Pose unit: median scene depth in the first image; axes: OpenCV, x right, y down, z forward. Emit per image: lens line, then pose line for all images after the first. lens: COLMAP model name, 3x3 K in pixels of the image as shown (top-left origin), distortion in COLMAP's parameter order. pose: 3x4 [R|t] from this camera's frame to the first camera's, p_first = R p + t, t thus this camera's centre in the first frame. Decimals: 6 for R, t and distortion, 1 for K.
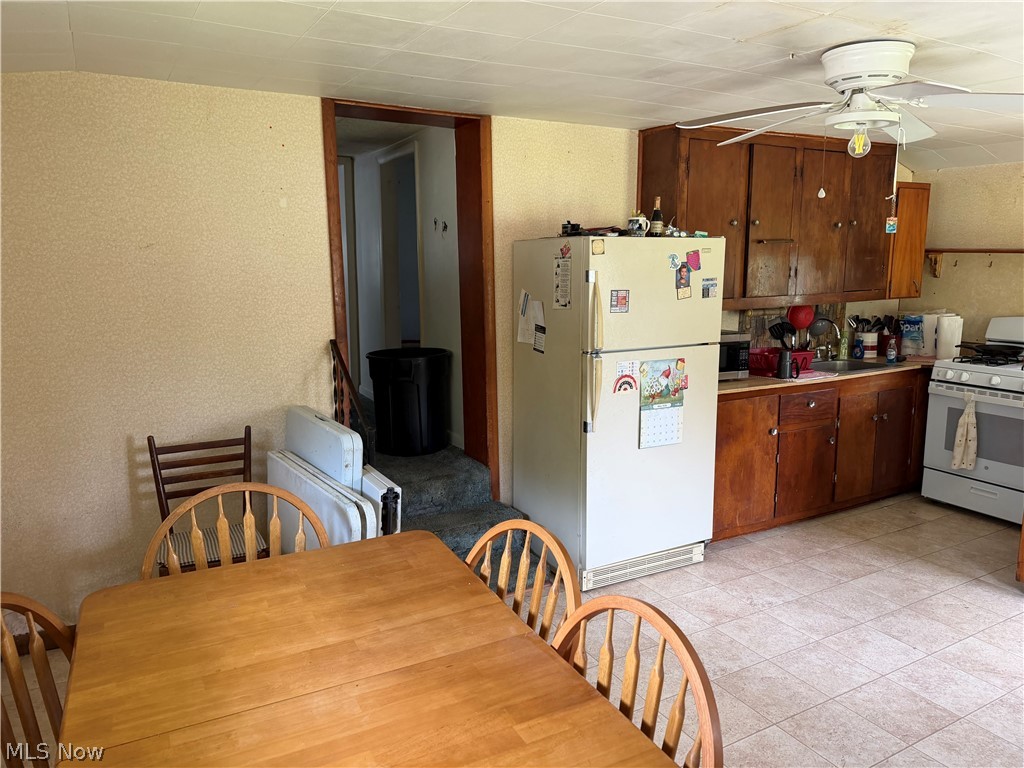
lens RADIAL K [[712.1, 0, 509.5], [0, 712.1, 379.3], [0, 0, 1]] dist [0.093244, -0.137423]
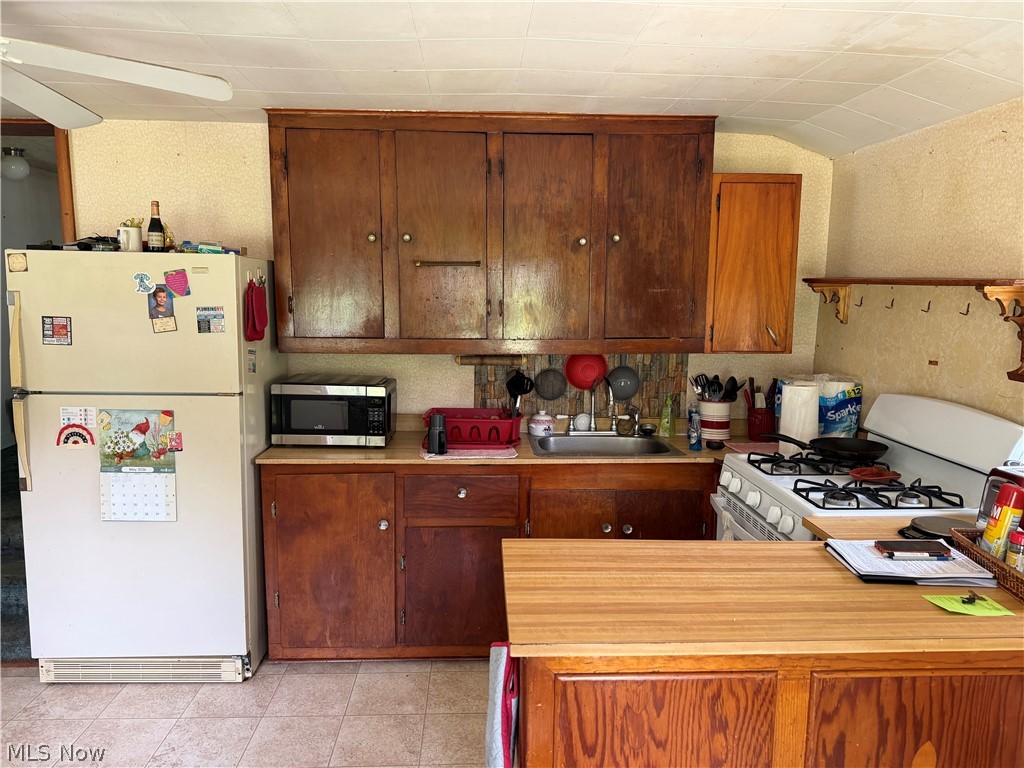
lens RADIAL K [[705.2, 0, 512.0], [0, 705.2, 384.0], [0, 0, 1]] dist [0.048484, -0.074702]
pose [[0.899900, 0.073378, -0.429878, 0.833898], [-0.089517, 0.995833, -0.017411, -0.071562], [0.426809, 0.054149, 0.902719, 0.442620]]
